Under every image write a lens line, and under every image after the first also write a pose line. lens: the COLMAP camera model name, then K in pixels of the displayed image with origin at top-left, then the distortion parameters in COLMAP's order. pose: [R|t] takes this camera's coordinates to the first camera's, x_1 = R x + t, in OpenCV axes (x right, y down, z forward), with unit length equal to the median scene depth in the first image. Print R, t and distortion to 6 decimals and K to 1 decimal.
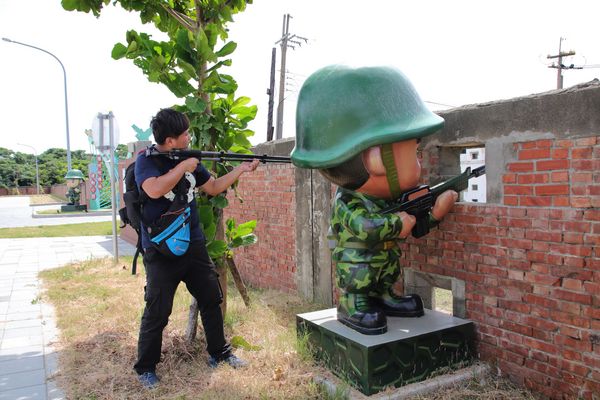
lens RADIAL K [[502.4, 0, 290.5], [0, 502.4, 200.6], [0, 0, 1]] dist [-0.142389, 0.152943]
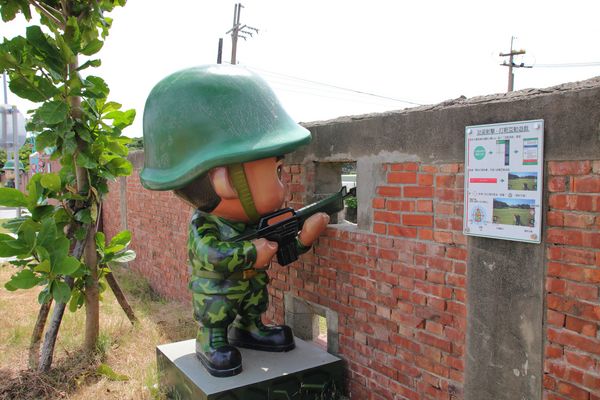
lens RADIAL K [[502.4, 0, 288.7], [0, 502.4, 202.6], [0, 0, 1]] dist [-0.142389, 0.152943]
pose [[0.997351, 0.009750, 0.072088, 0.205217], [-0.011437, 0.999669, 0.023033, -0.061049], [-0.071839, -0.023796, 0.997132, 0.106471]]
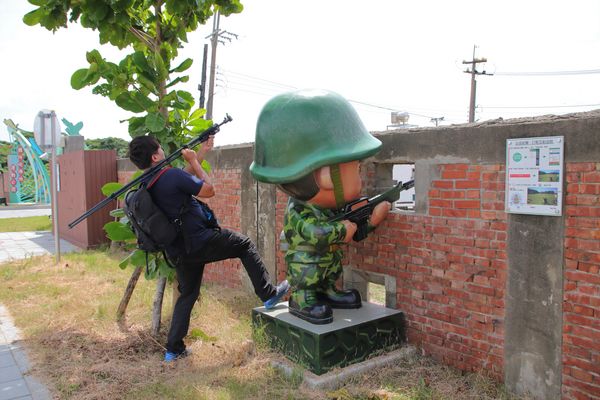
lens RADIAL K [[502.4, 0, 289.9], [0, 502.4, 202.6], [0, 0, 1]] dist [-0.142389, 0.152943]
pose [[0.988510, 0.006442, 0.151016, -0.084905], [-0.009380, 0.999780, 0.018752, -0.039226], [-0.150862, -0.019953, 0.988353, -0.148850]]
